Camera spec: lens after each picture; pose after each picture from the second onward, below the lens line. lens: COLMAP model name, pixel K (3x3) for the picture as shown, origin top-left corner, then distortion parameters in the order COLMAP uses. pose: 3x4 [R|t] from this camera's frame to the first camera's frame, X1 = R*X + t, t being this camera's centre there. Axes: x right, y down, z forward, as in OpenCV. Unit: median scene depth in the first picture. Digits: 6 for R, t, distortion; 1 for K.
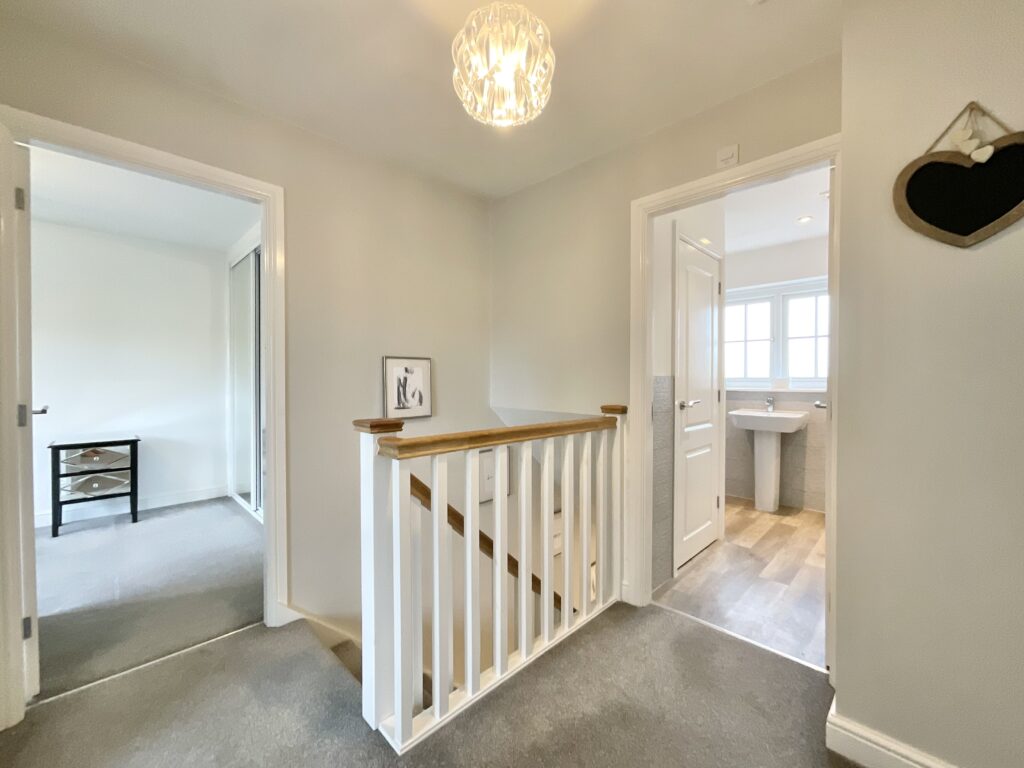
lens RADIAL K [[414.7, 0, 510.4], [0, 414.7, 381.6], [0, 0, 1]] dist [-0.001677, 0.000553]
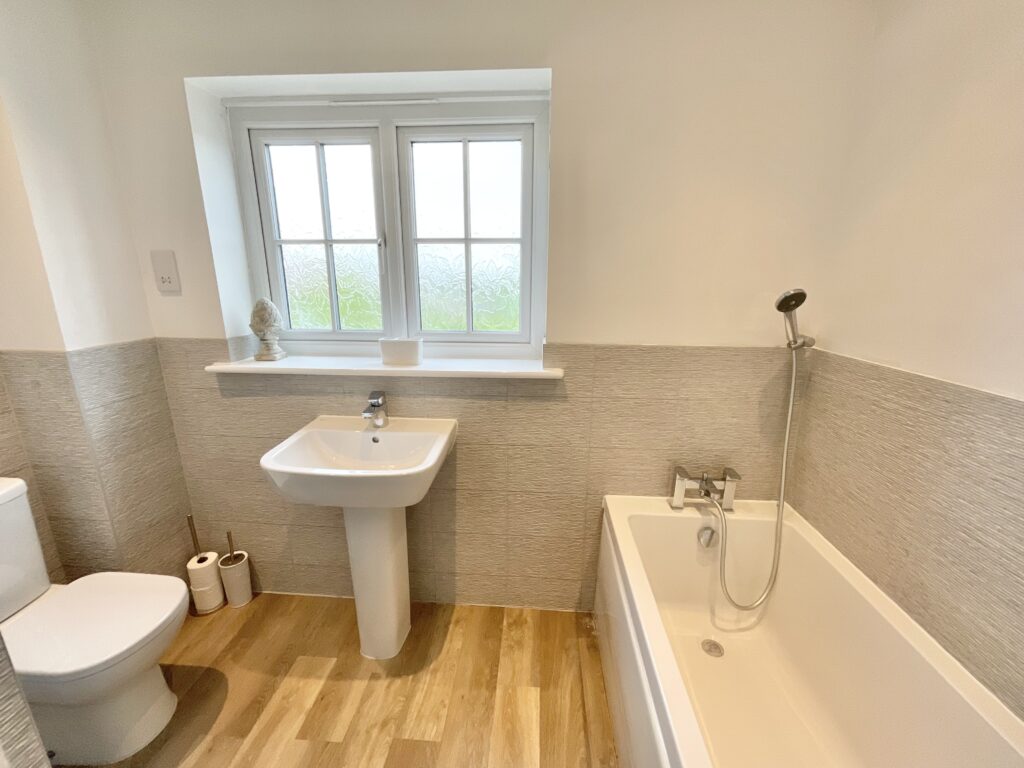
lens RADIAL K [[414.7, 0, 510.4], [0, 414.7, 381.6], [0, 0, 1]] dist [-0.001677, 0.000553]
pose [[0.753893, -0.153834, 0.638733, 0.484995], [0.001449, 0.972588, 0.232531, -0.067283], [-0.656995, -0.174378, 0.733451, 0.644800]]
